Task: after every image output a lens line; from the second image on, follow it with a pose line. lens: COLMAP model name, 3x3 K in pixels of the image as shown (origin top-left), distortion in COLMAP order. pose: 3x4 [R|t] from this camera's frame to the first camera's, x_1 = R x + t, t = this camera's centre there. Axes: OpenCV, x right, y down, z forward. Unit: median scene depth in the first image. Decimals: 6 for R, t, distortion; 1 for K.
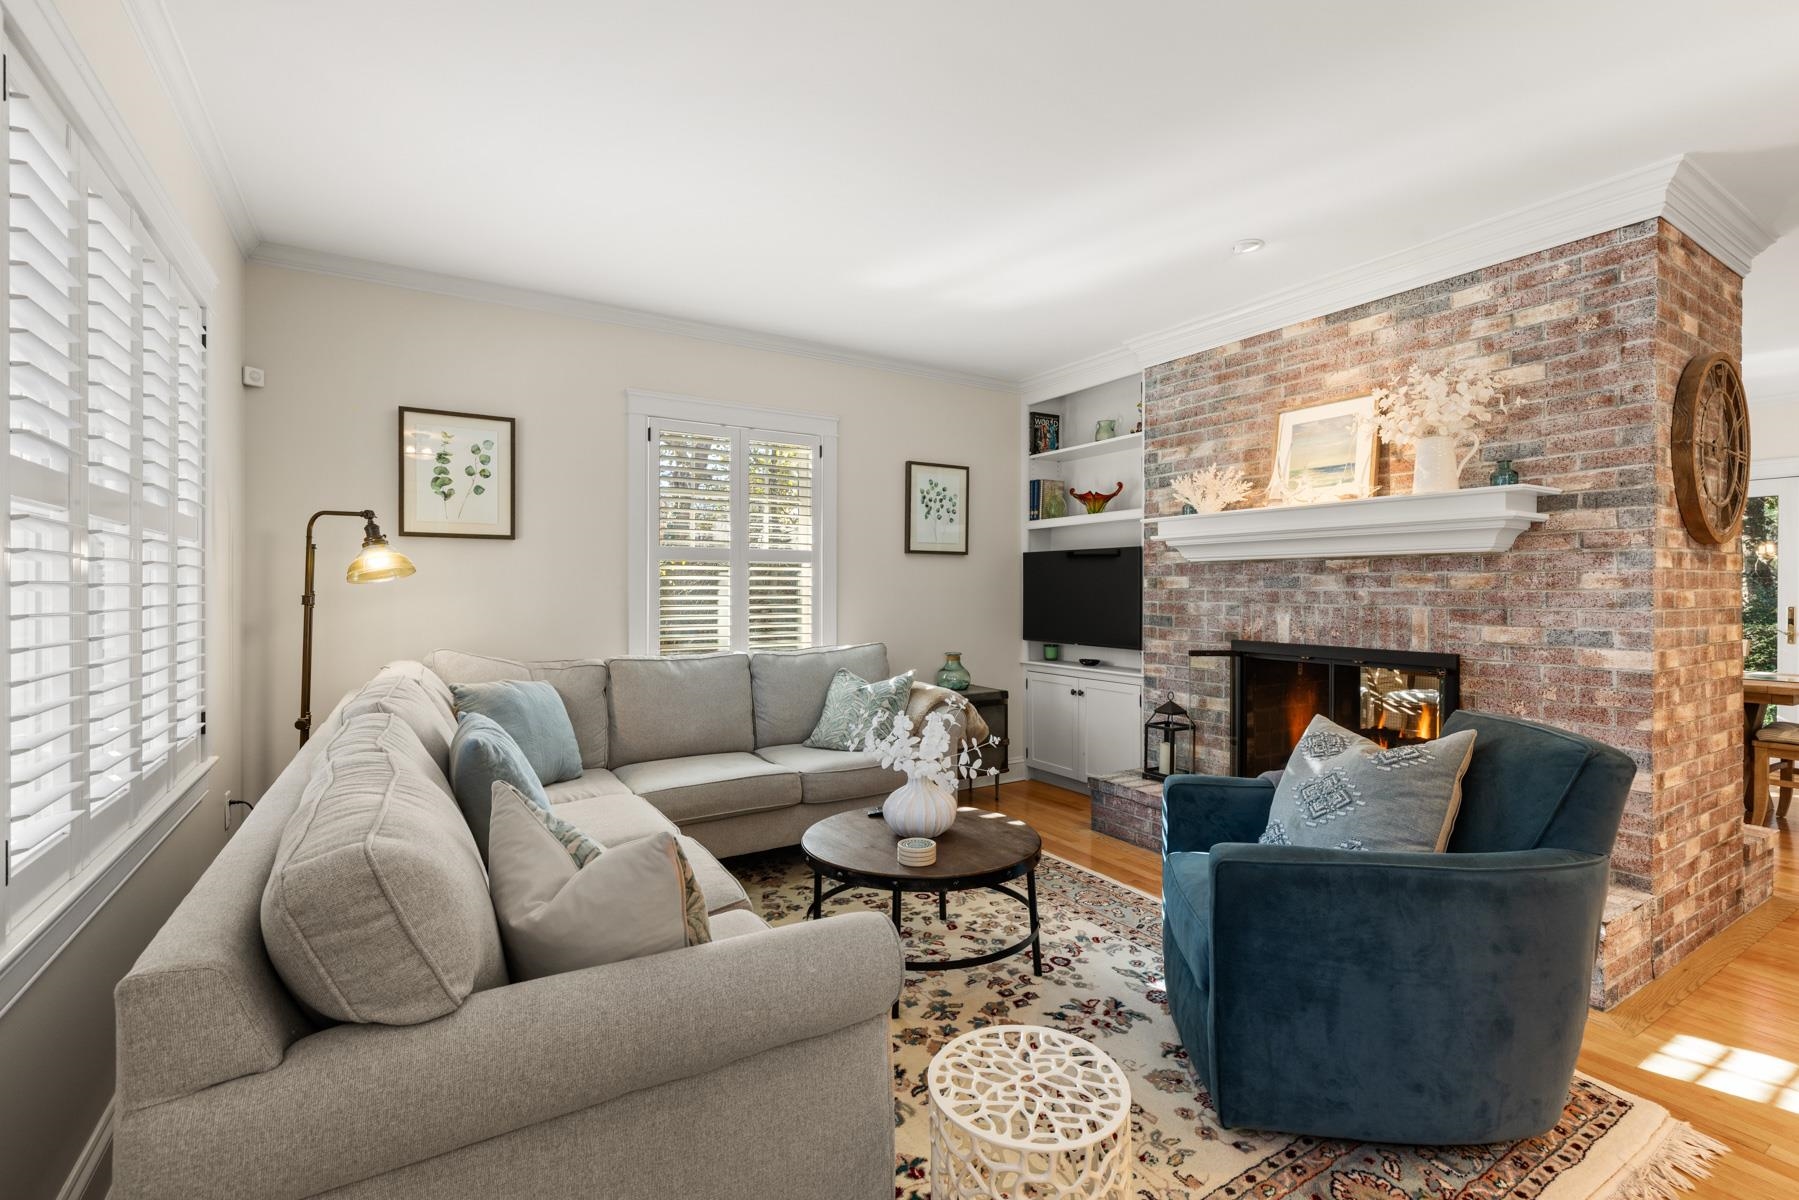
lens RADIAL K [[815.1, 0, 903.9], [0, 815.1, 596.6], [0, 0, 1]] dist [0.003449, -0.001385]
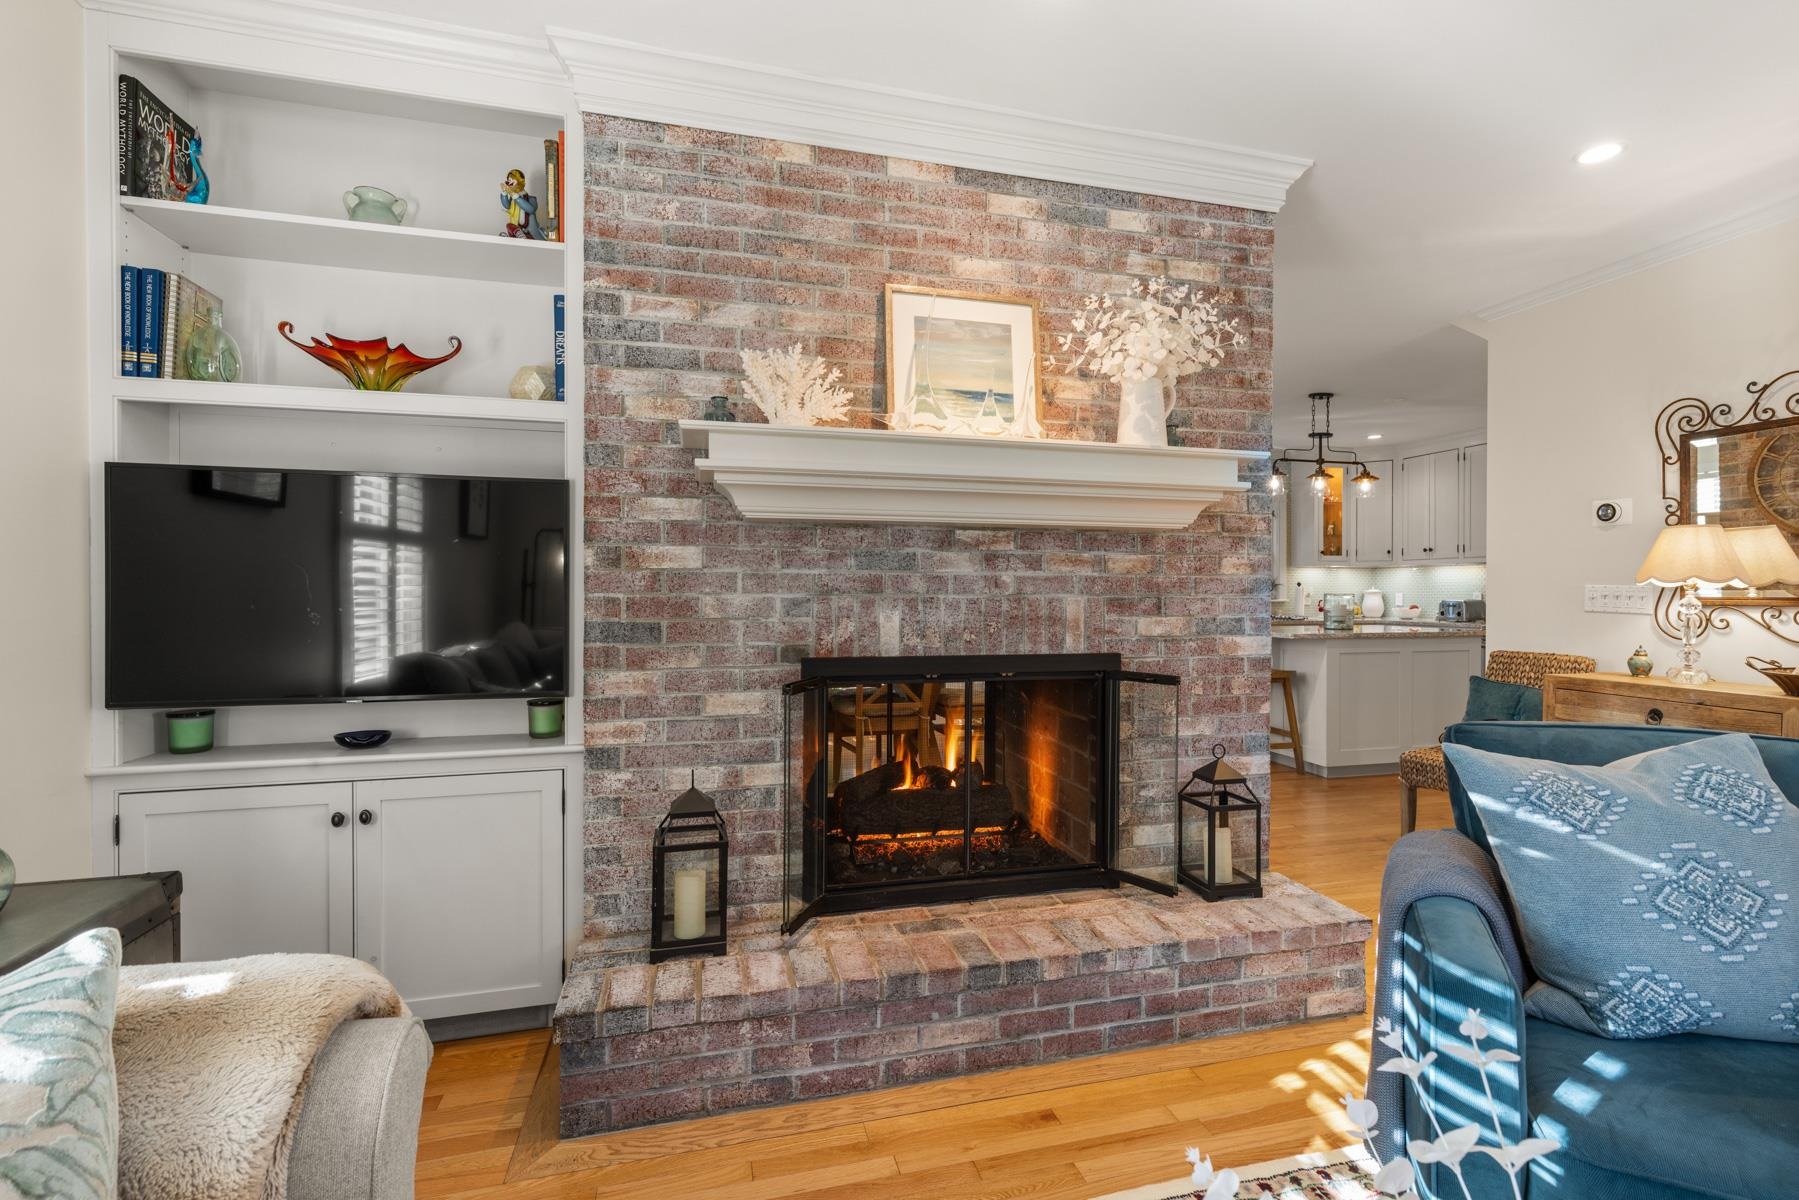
lens RADIAL K [[815.1, 0, 899.5], [0, 815.1, 594.8], [0, 0, 1]] dist [0.003449, -0.001385]
pose [[0.278777, -0.007761, 0.960325, -0.147007], [0.005794, 0.999963, 0.006399, 0.004953], [-0.960338, 0.003780, 0.278811, 0.852637]]
